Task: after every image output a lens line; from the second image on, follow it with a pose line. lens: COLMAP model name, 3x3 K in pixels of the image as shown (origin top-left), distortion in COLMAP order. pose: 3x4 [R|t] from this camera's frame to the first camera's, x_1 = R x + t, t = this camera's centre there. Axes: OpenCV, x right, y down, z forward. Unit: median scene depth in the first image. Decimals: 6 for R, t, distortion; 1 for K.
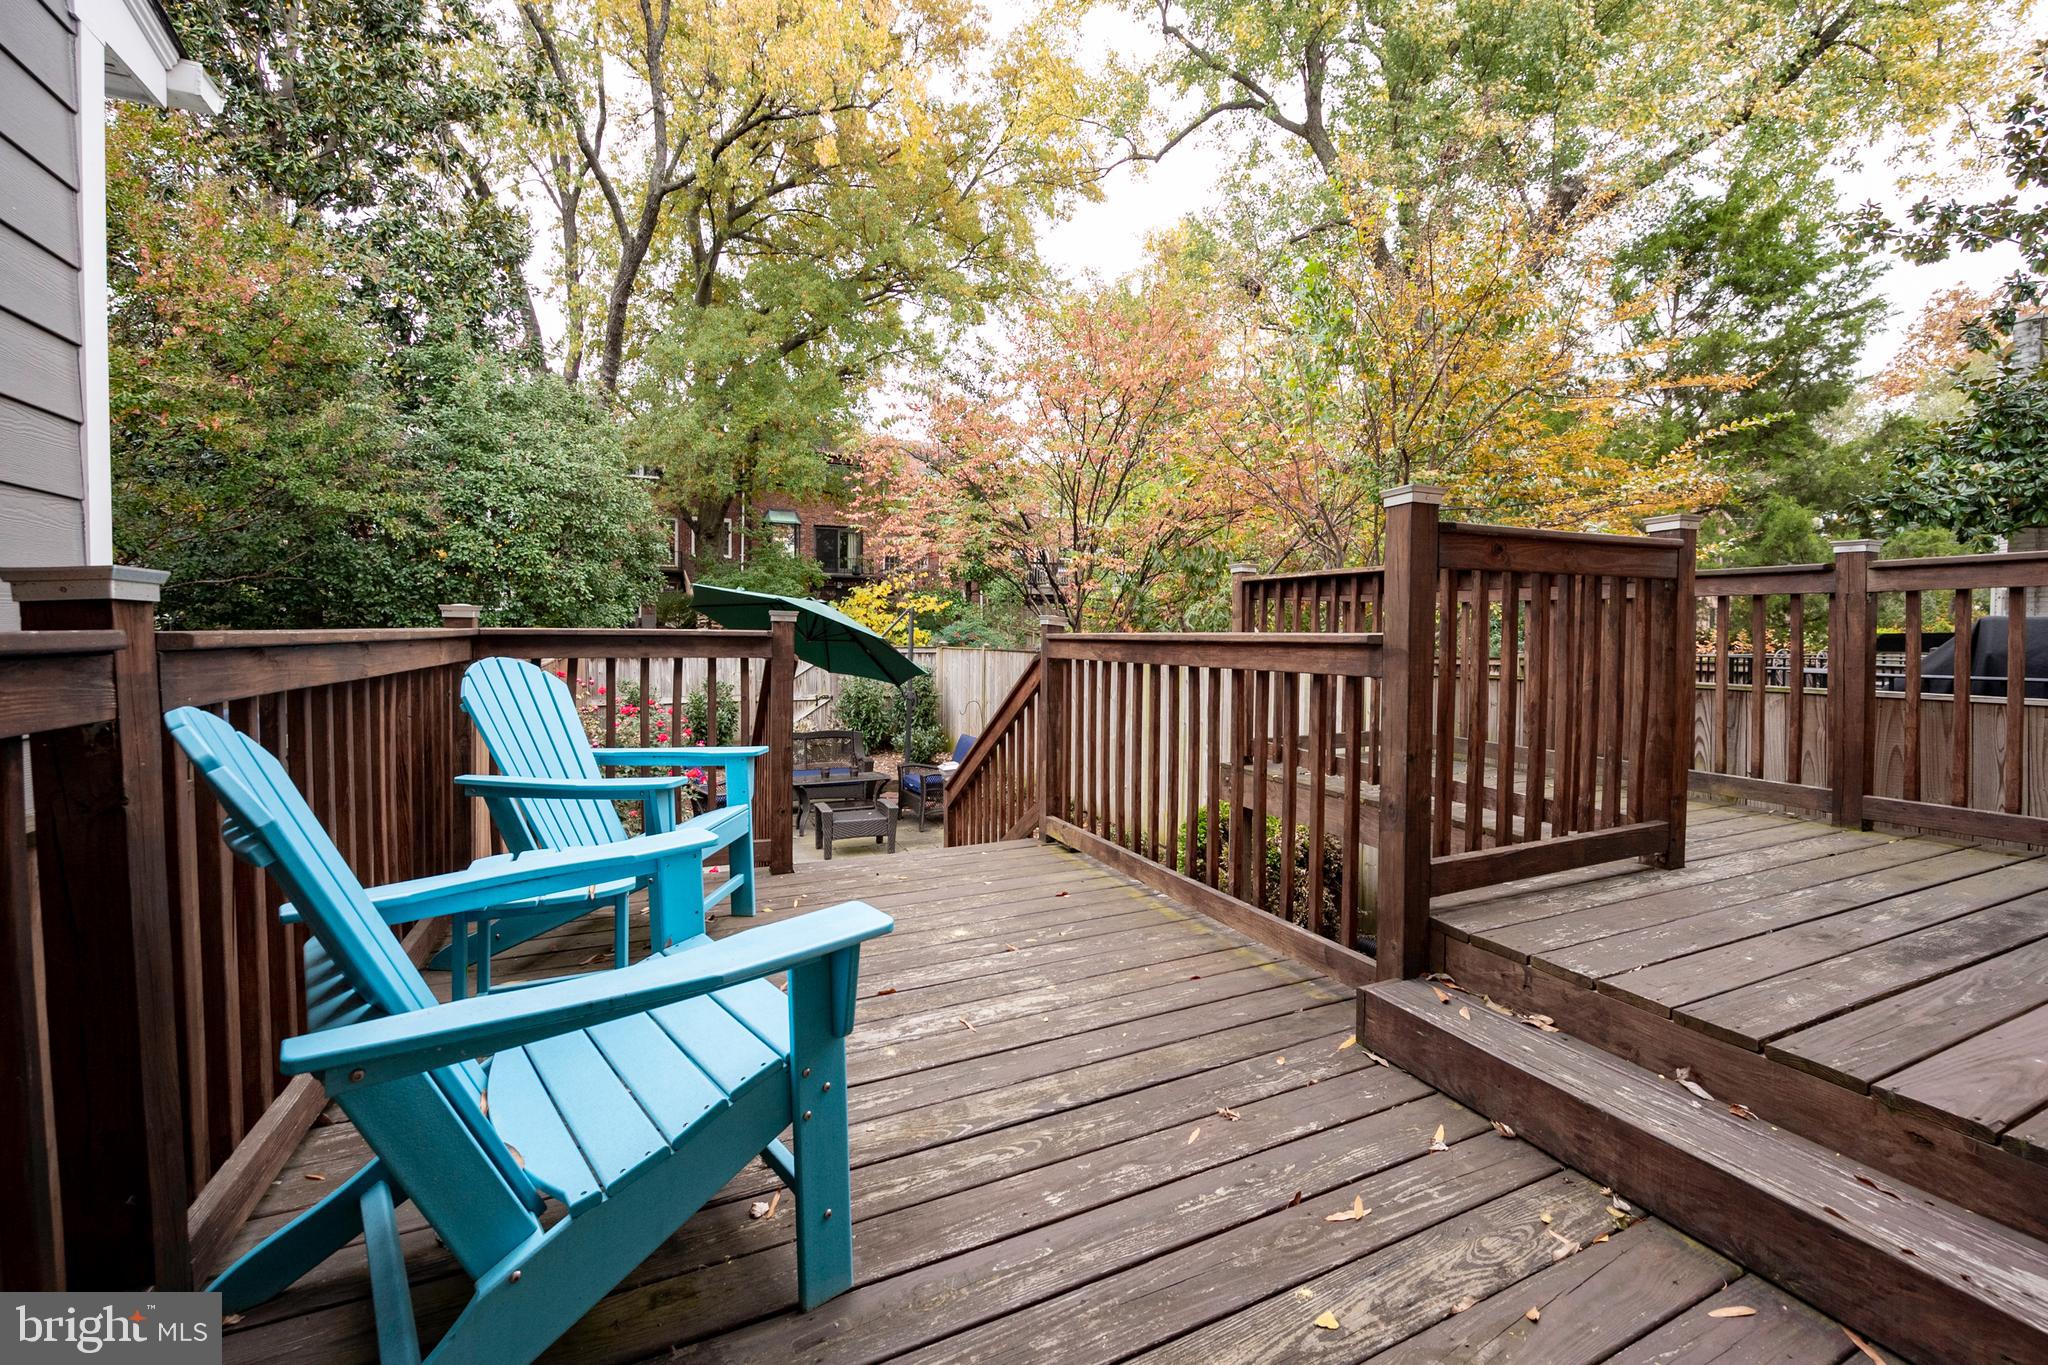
lens RADIAL K [[803.5, 0, 1025.1], [0, 803.5, 665.3], [0, 0, 1]] dist [-0.004072, 0.000556]
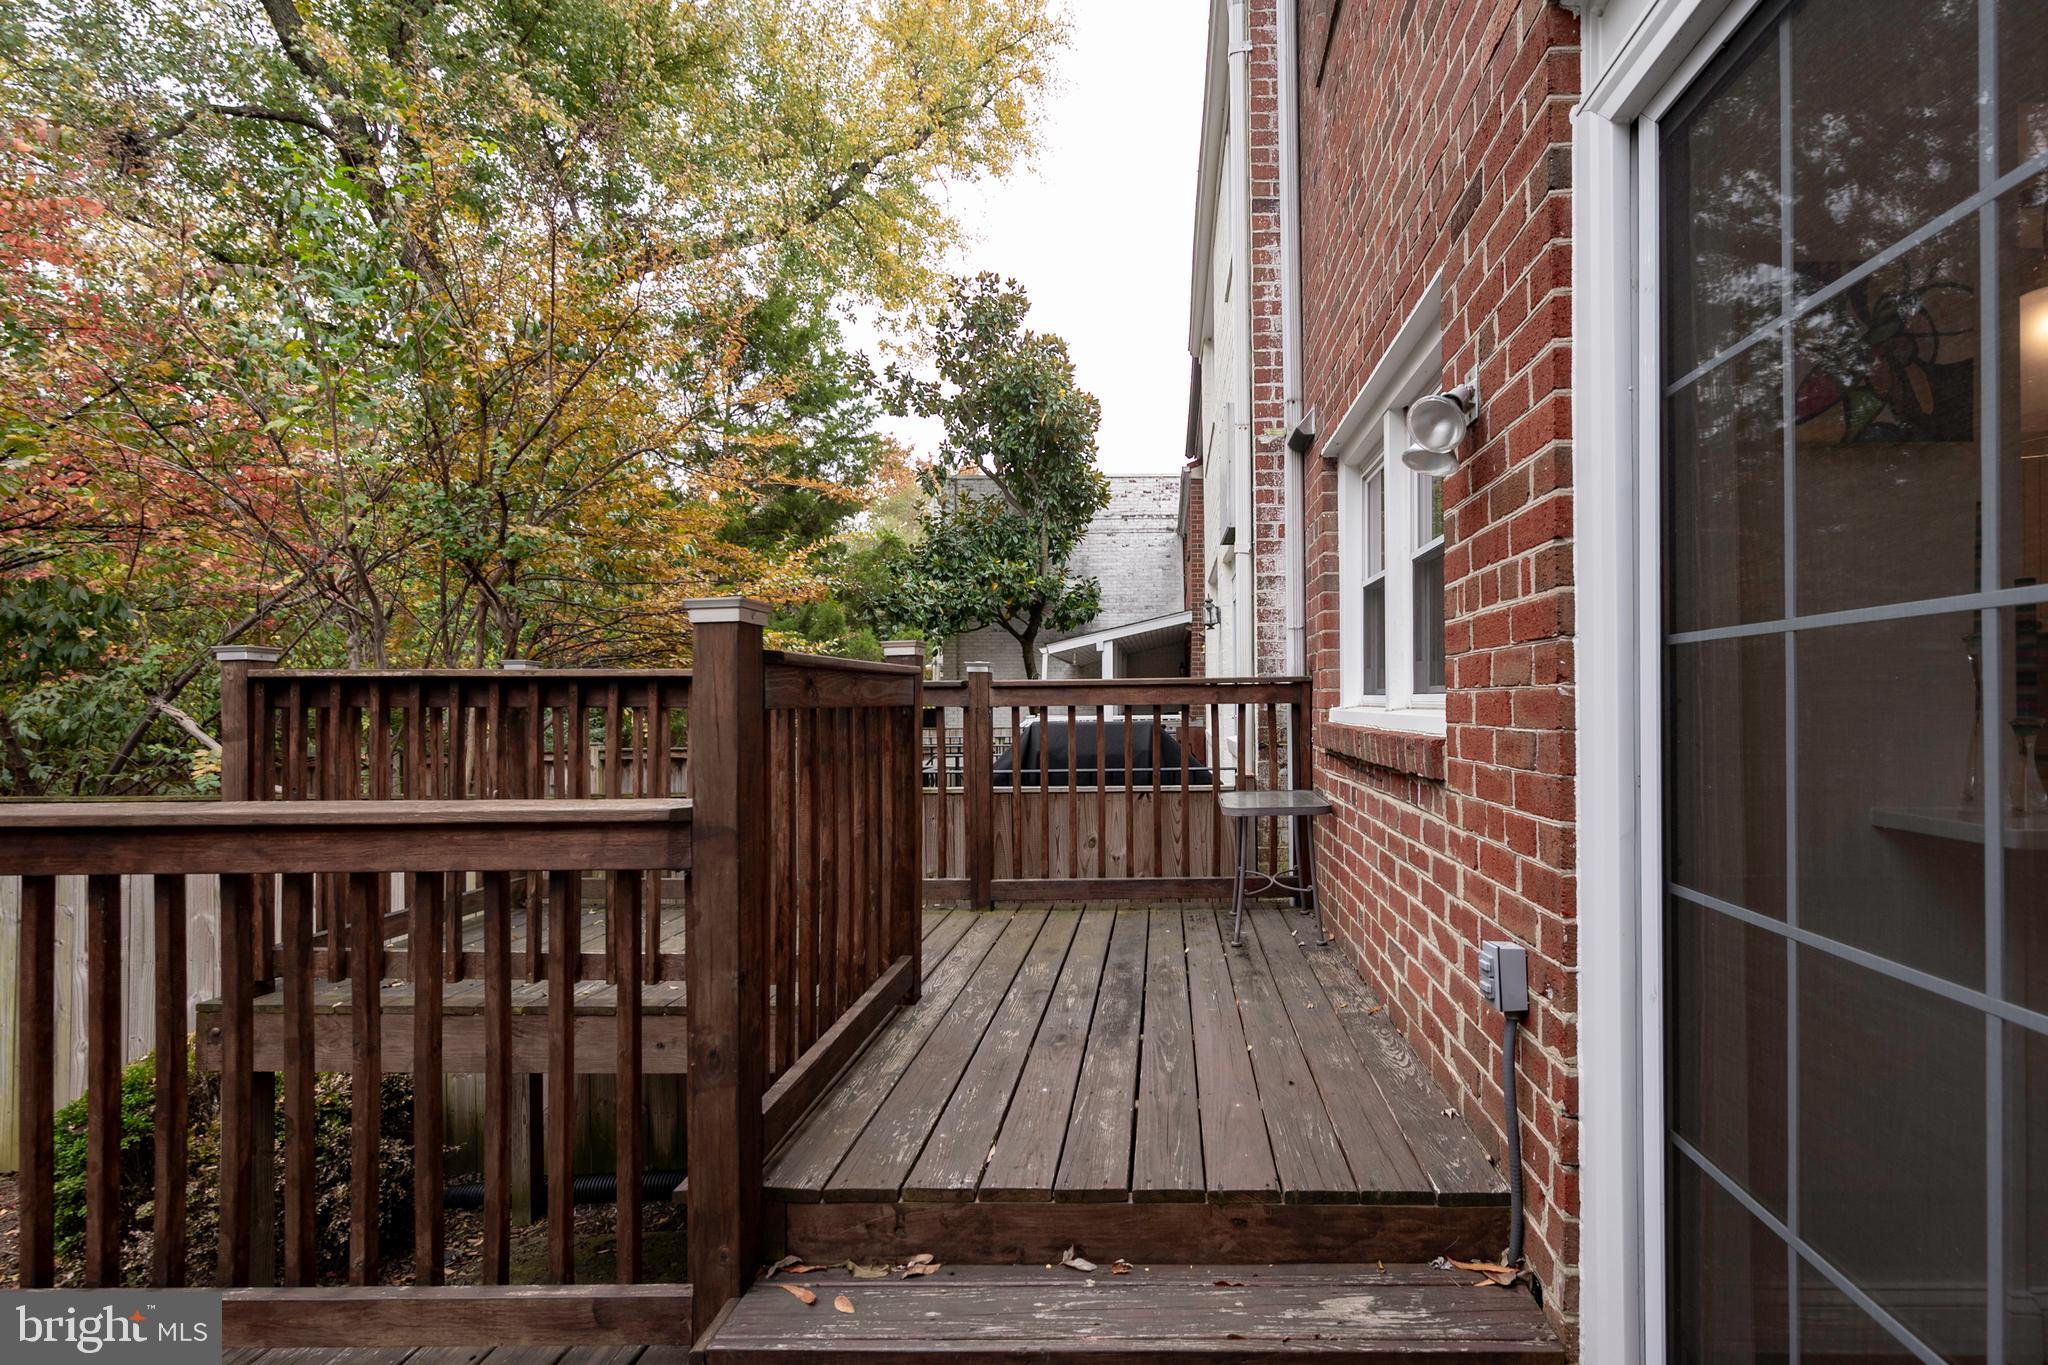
lens RADIAL K [[909.5, 0, 1023.9], [0, 909.5, 679.7], [0, 0, 1]] dist [0.001803, -0.002117]
pose [[0.432089, -0.014325, 0.901717, -0.071620], [0.049445, 0.998746, -0.007827, -0.070481], [-0.900475, 0.047968, 0.432255, 0.226891]]
